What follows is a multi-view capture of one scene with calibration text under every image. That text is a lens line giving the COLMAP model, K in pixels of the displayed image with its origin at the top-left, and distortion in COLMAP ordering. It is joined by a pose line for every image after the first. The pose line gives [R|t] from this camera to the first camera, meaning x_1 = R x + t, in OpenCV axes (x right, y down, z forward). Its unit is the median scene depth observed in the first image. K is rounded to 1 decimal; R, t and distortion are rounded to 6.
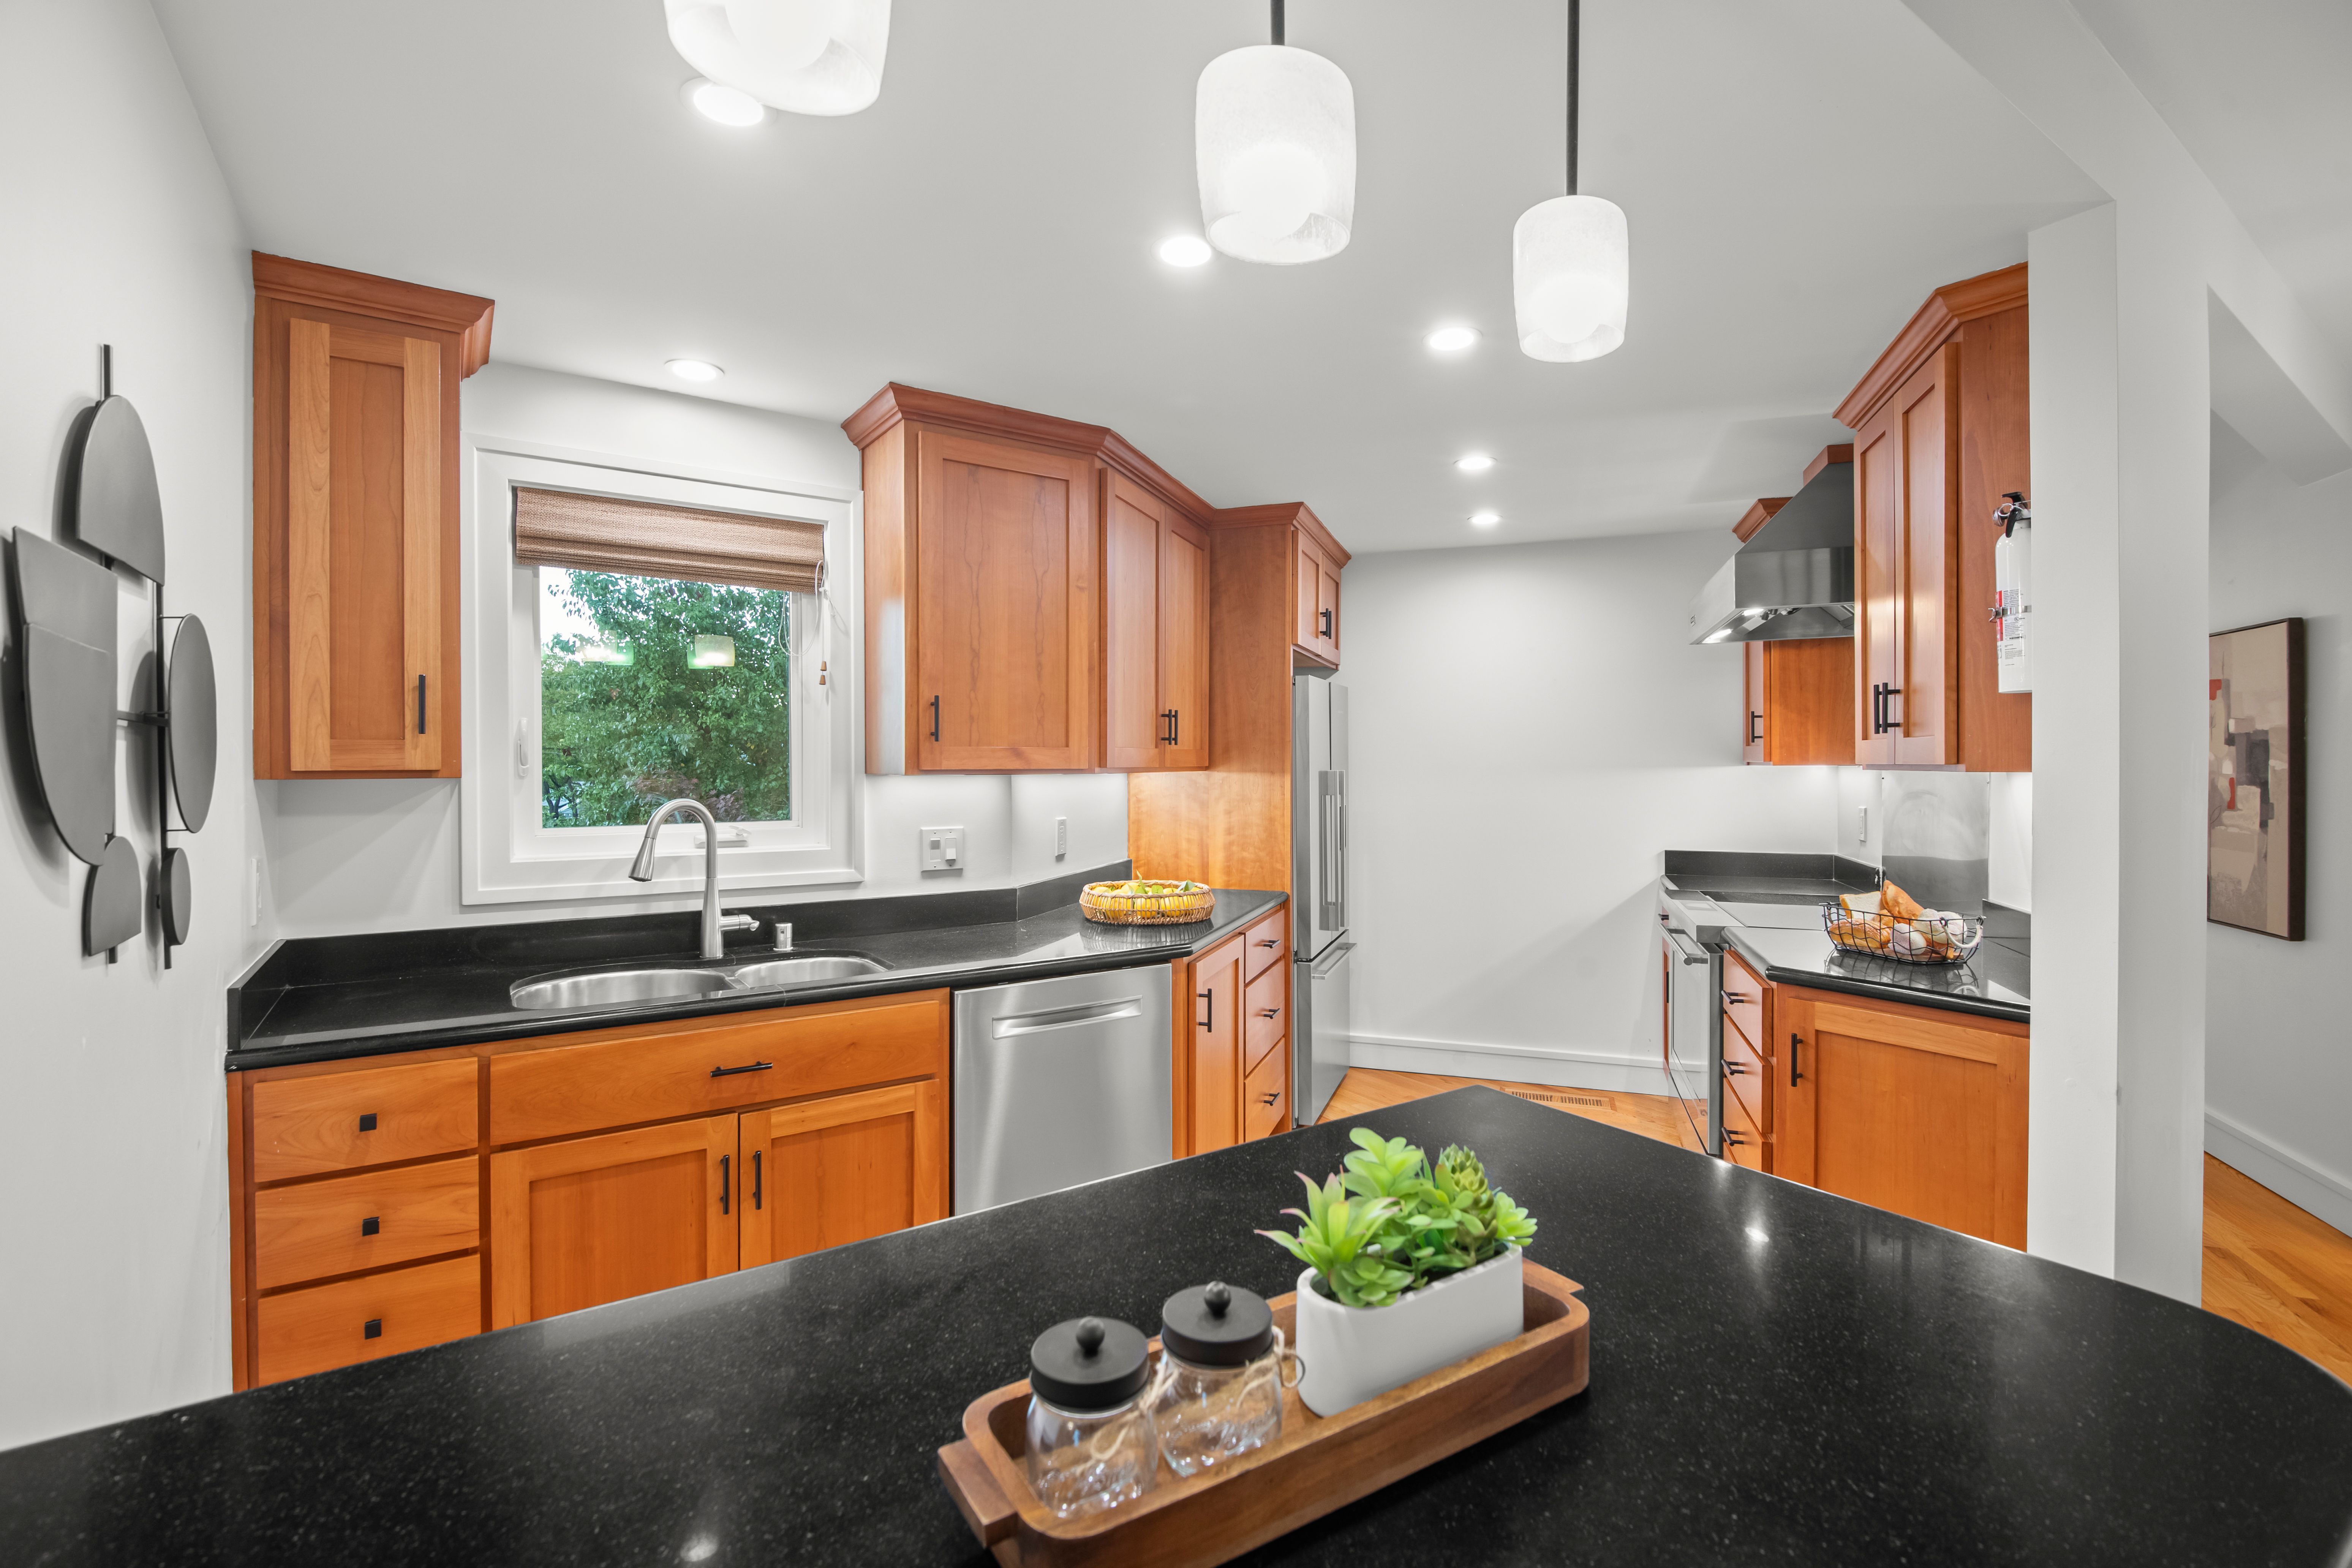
lens RADIAL K [[1075.2, 0, 1198.6], [0, 1075.2, 764.2], [0, 0, 1]] dist [-0.001495, -0.009430]
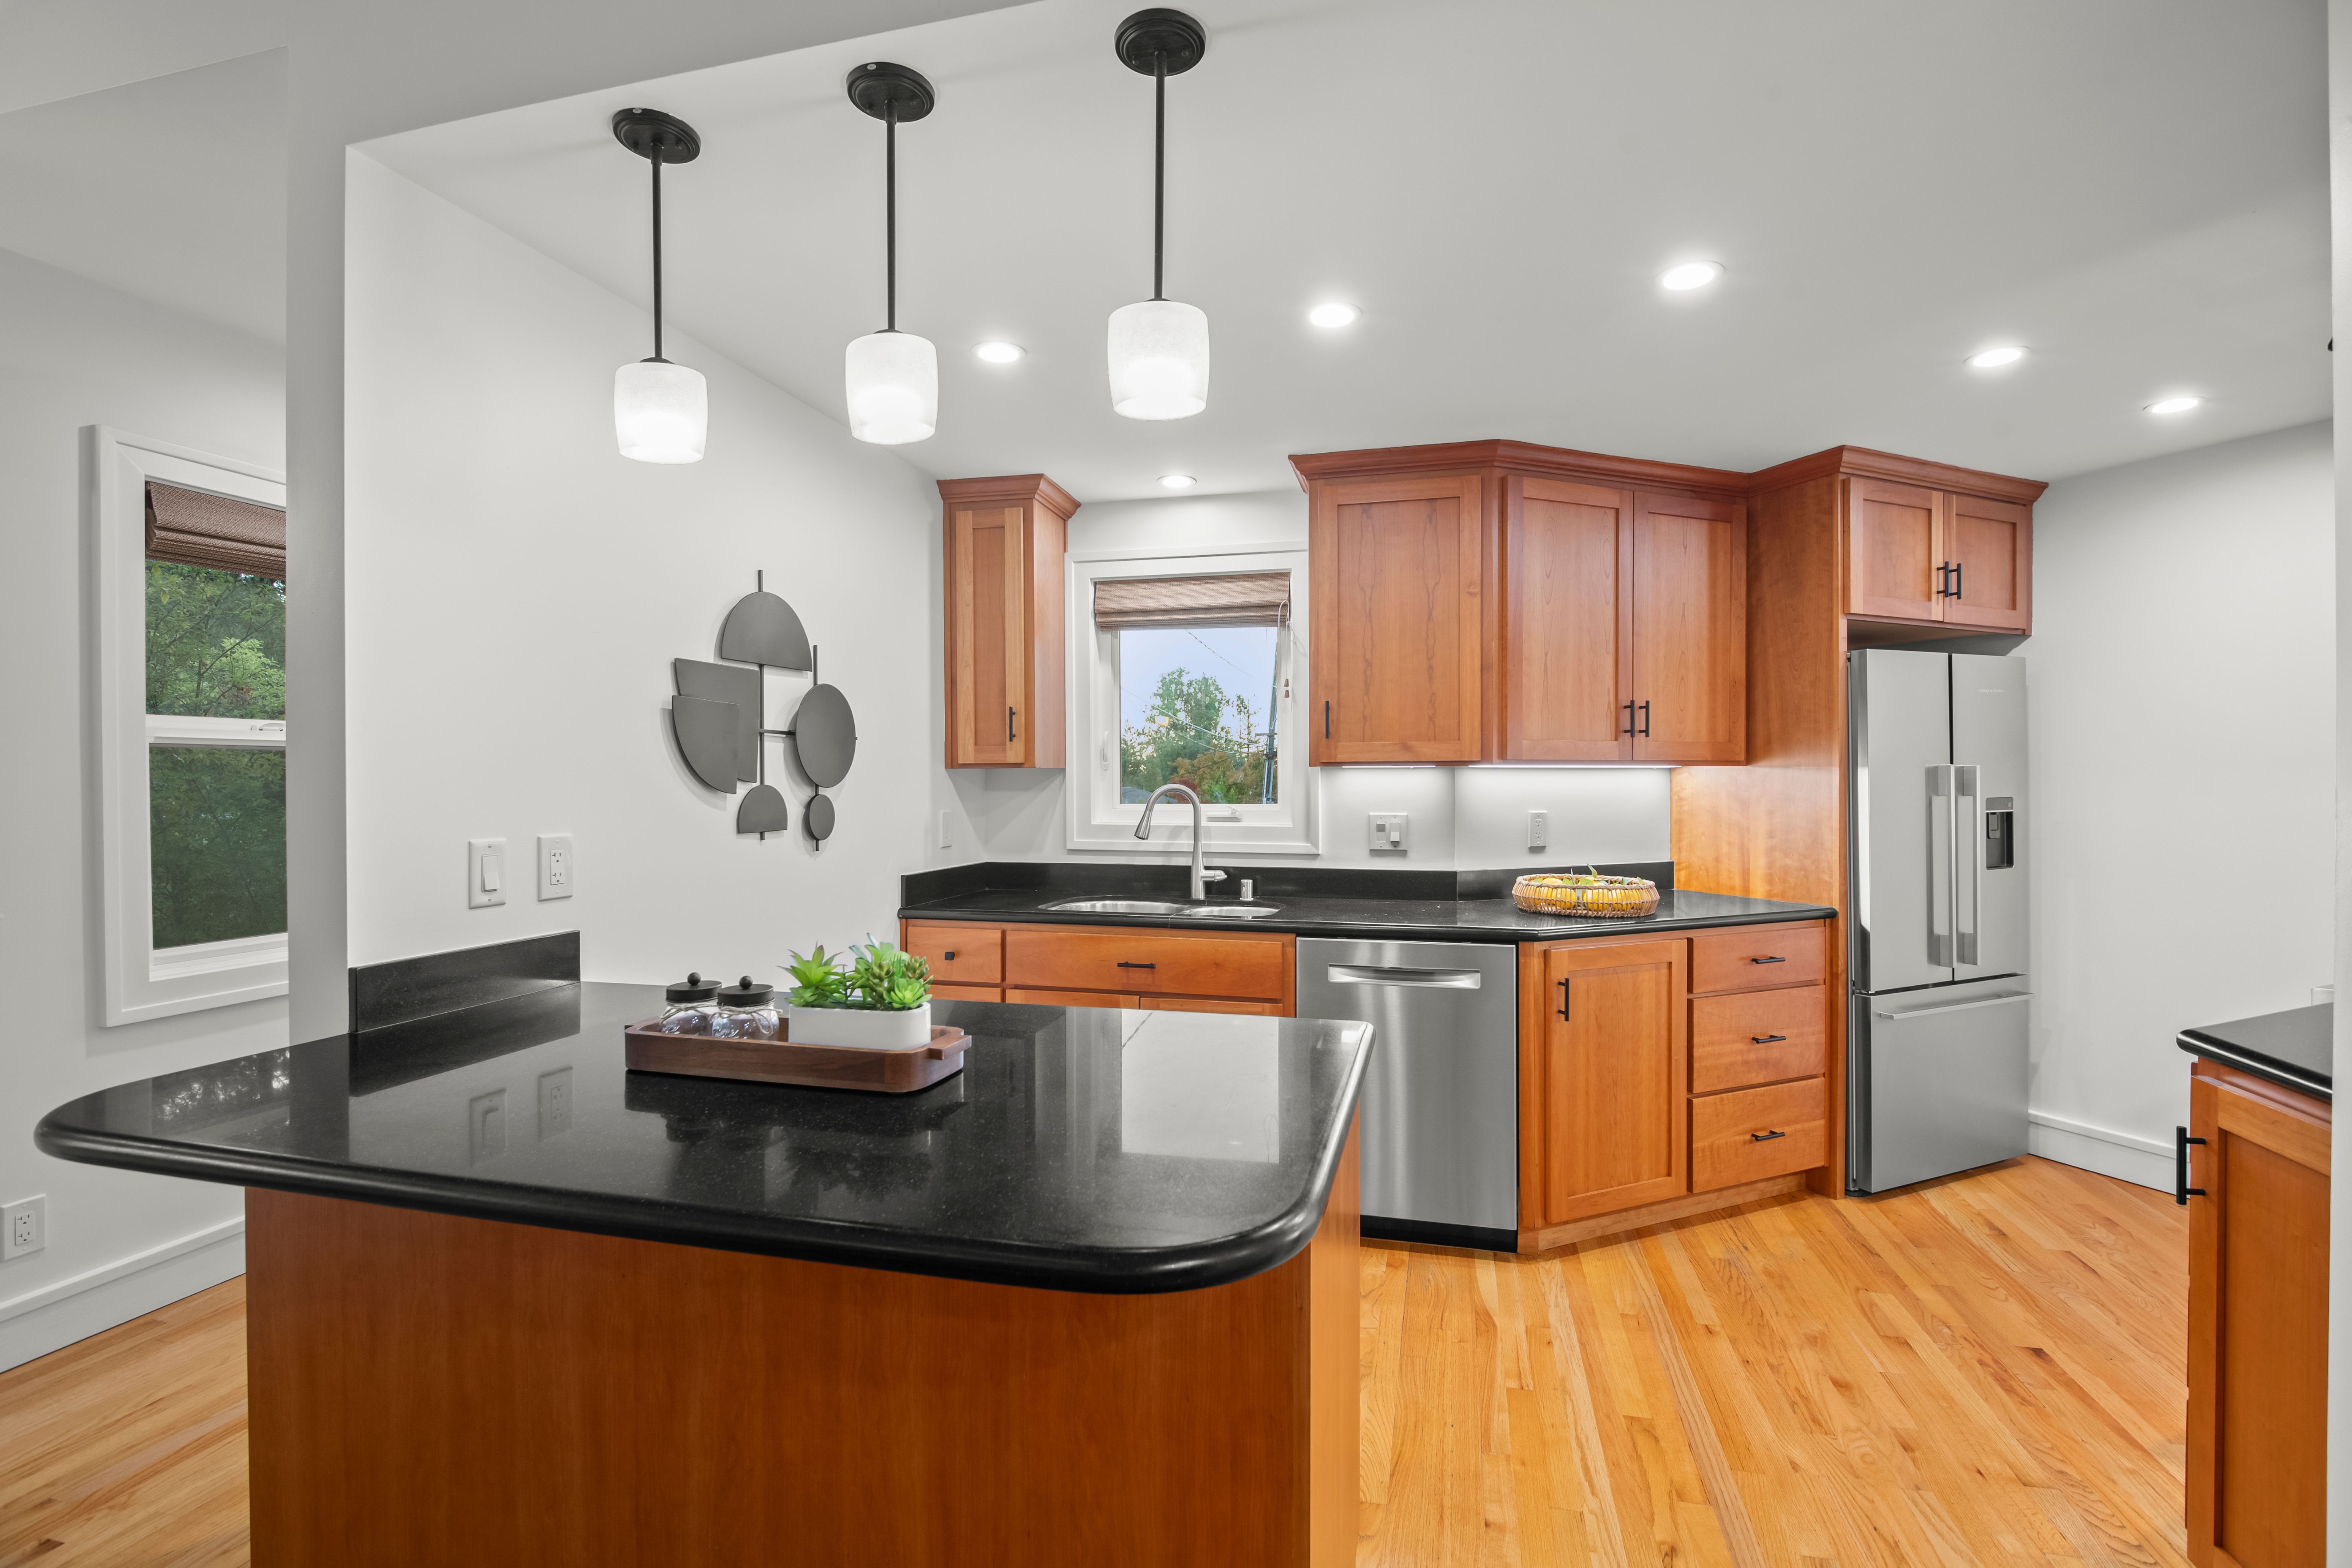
lens RADIAL K [[1075.2, 0, 1166.8], [0, 1075.2, 785.3], [0, 0, 1]] dist [-0.001495, -0.009430]
pose [[0.643613, -0.000062, -0.765351, 0.547922], [0.000877, 0.999999, 0.000657, 0.029893], [0.765351, -0.001094, 0.643612, 0.071966]]
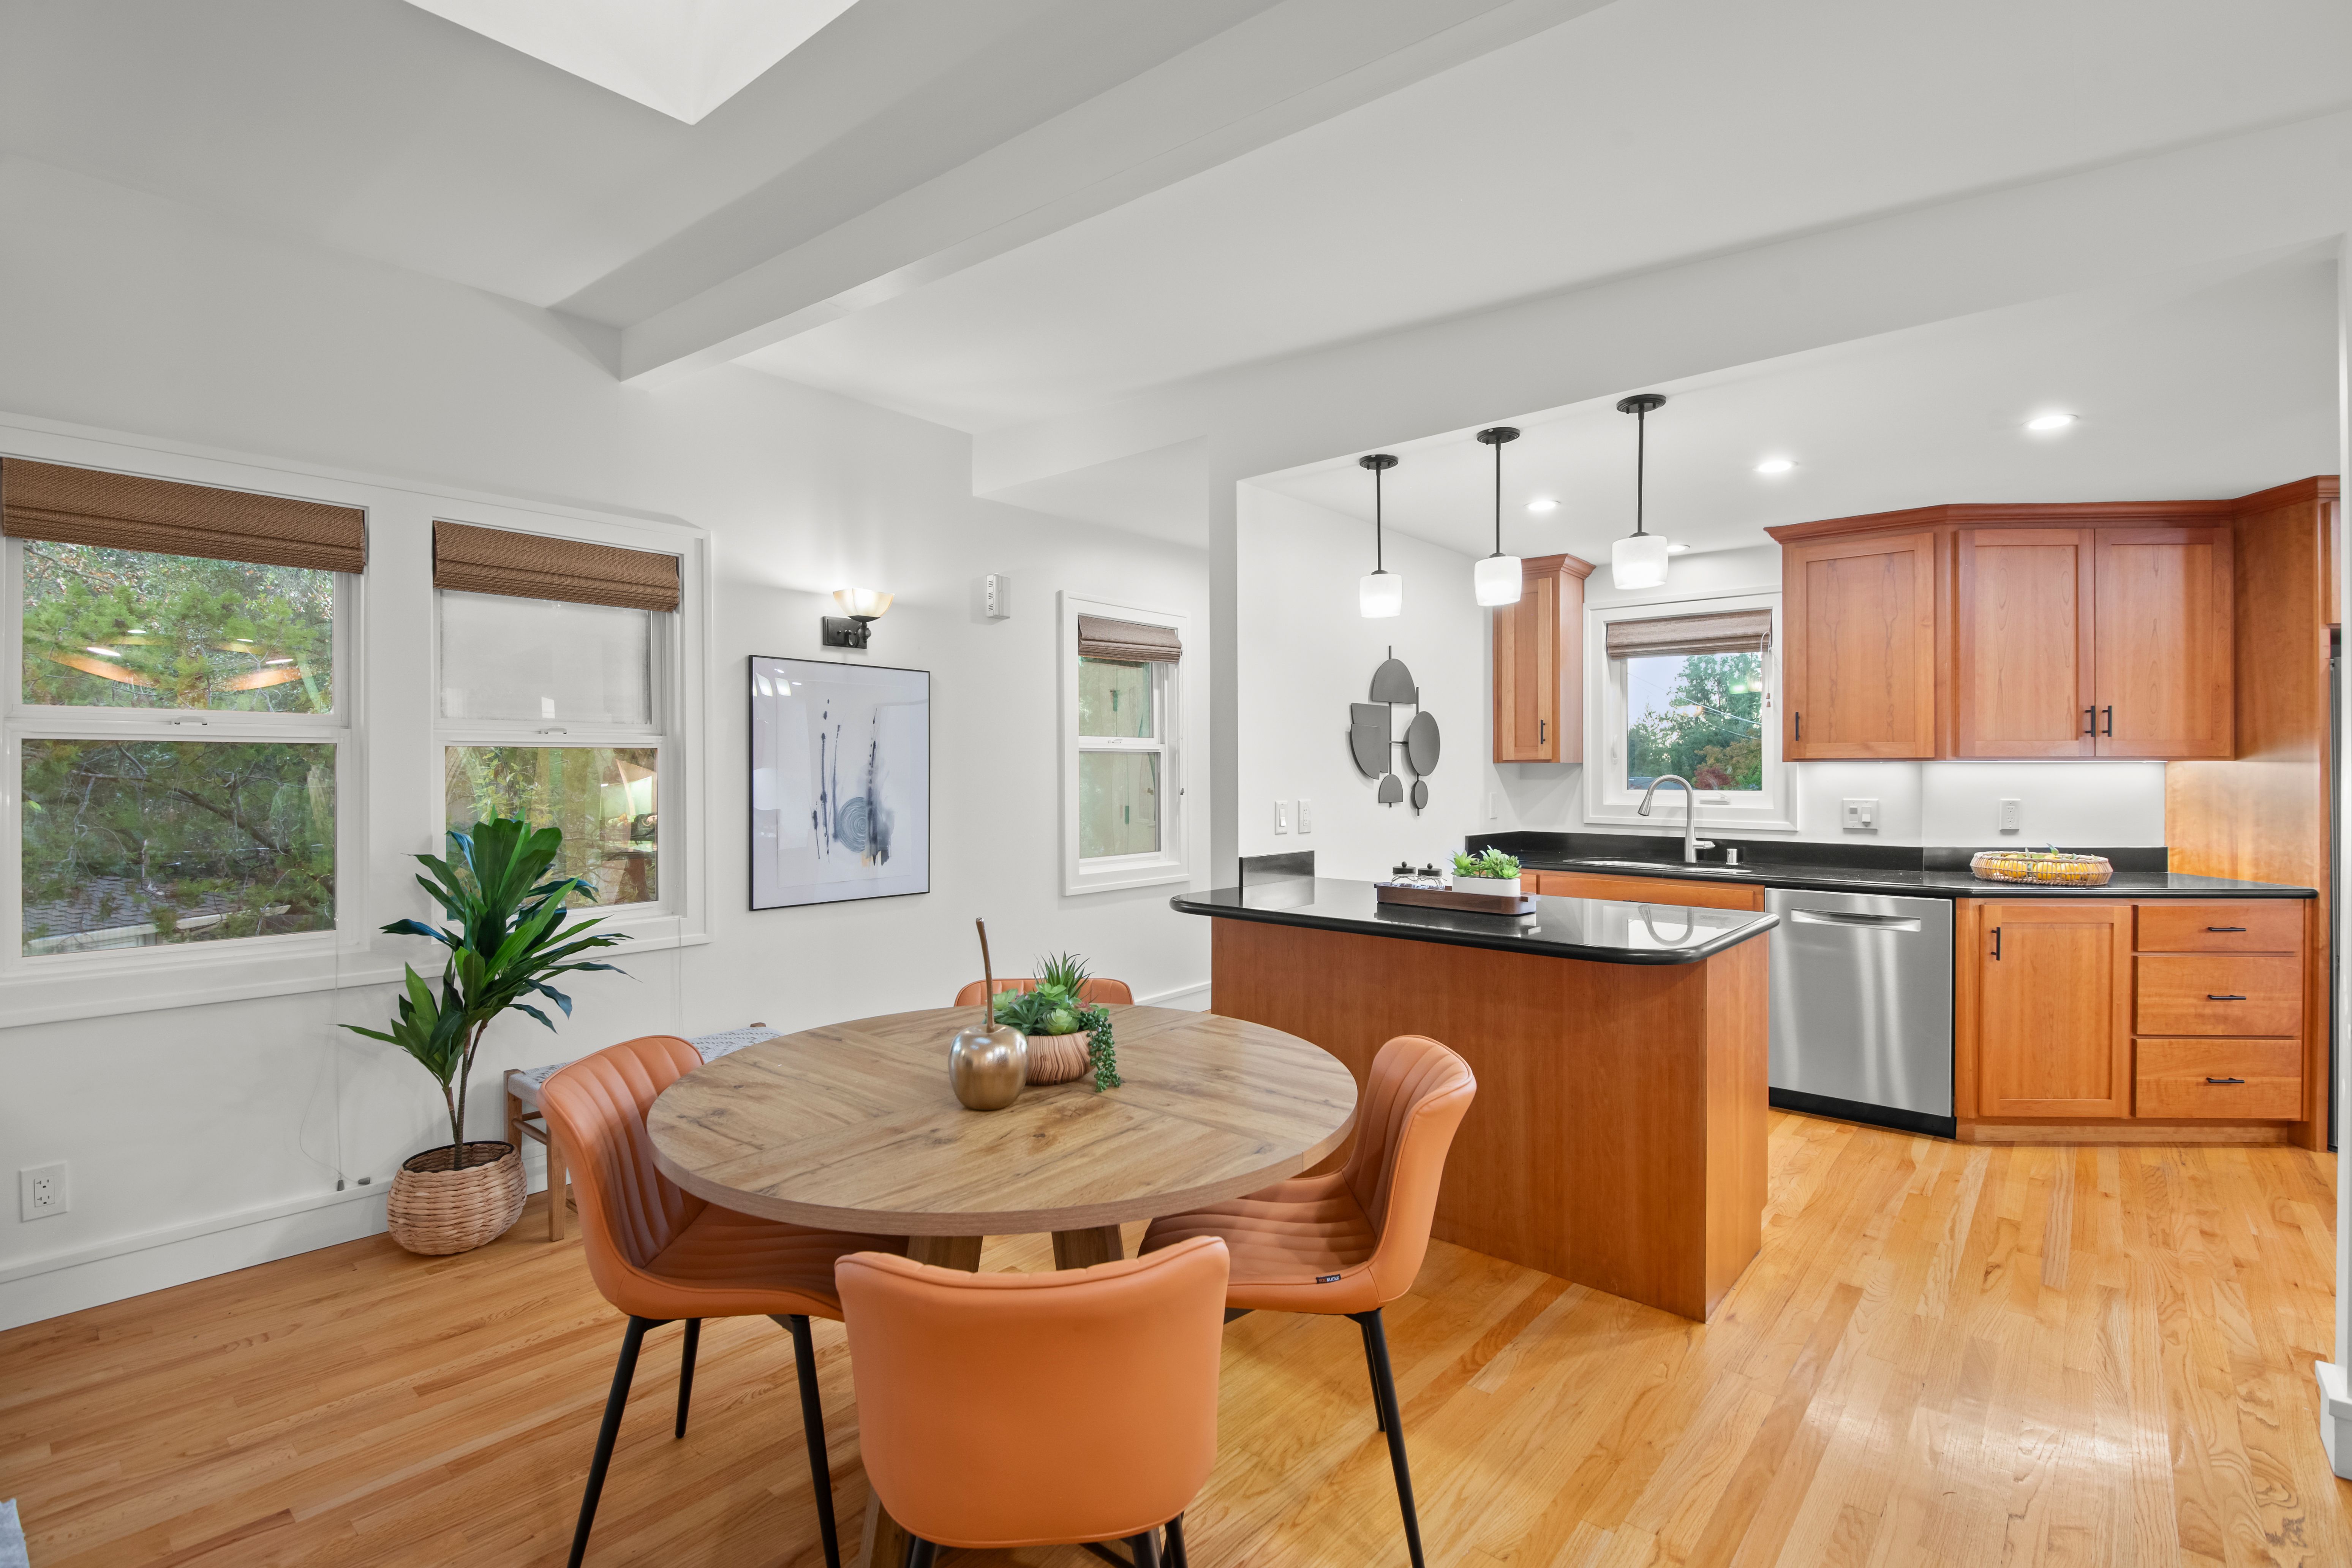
lens RADIAL K [[1075.2, 0, 1174.5], [0, 1075.2, 767.6], [0, 0, 1]] dist [-0.001495, -0.009430]
pose [[0.245457, -0.004734, -0.969396, 1.033116], [-0.003638, 0.999977, -0.005805, 0.030234], [0.969401, 0.004951, 0.245434, -0.278592]]
